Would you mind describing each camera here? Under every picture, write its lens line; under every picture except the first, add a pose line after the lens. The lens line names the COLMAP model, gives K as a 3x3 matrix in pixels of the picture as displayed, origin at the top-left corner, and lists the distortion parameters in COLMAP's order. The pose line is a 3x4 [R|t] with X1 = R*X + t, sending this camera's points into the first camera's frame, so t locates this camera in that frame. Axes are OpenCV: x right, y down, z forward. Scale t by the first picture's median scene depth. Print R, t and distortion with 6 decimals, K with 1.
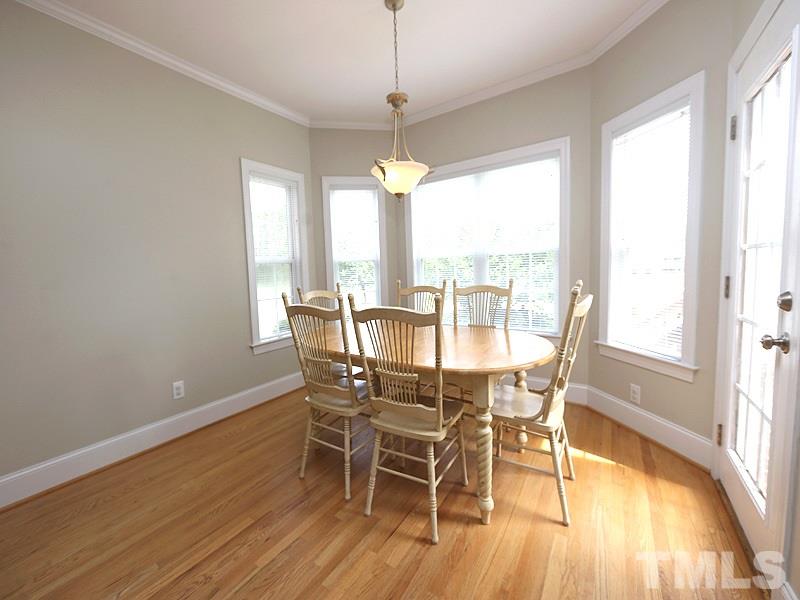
lens RADIAL K [[313.1, 0, 400.4], [0, 313.1, 302.8], [0, 0, 1]] dist [-0.013086, 0.000277]
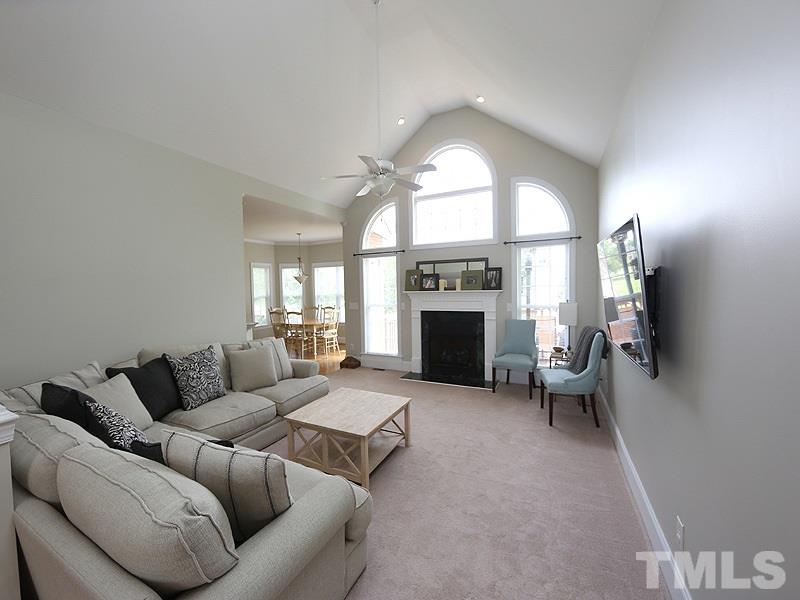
lens RADIAL K [[313.1, 0, 400.7], [0, 313.1, 301.2], [0, 0, 1]] dist [-0.013086, 0.000277]
pose [[0.990248, 0.007310, 0.139123, 0.467106], [0.002051, 0.997749, -0.067025, 0.096370], [-0.139300, 0.066657, 0.988004, -2.017453]]
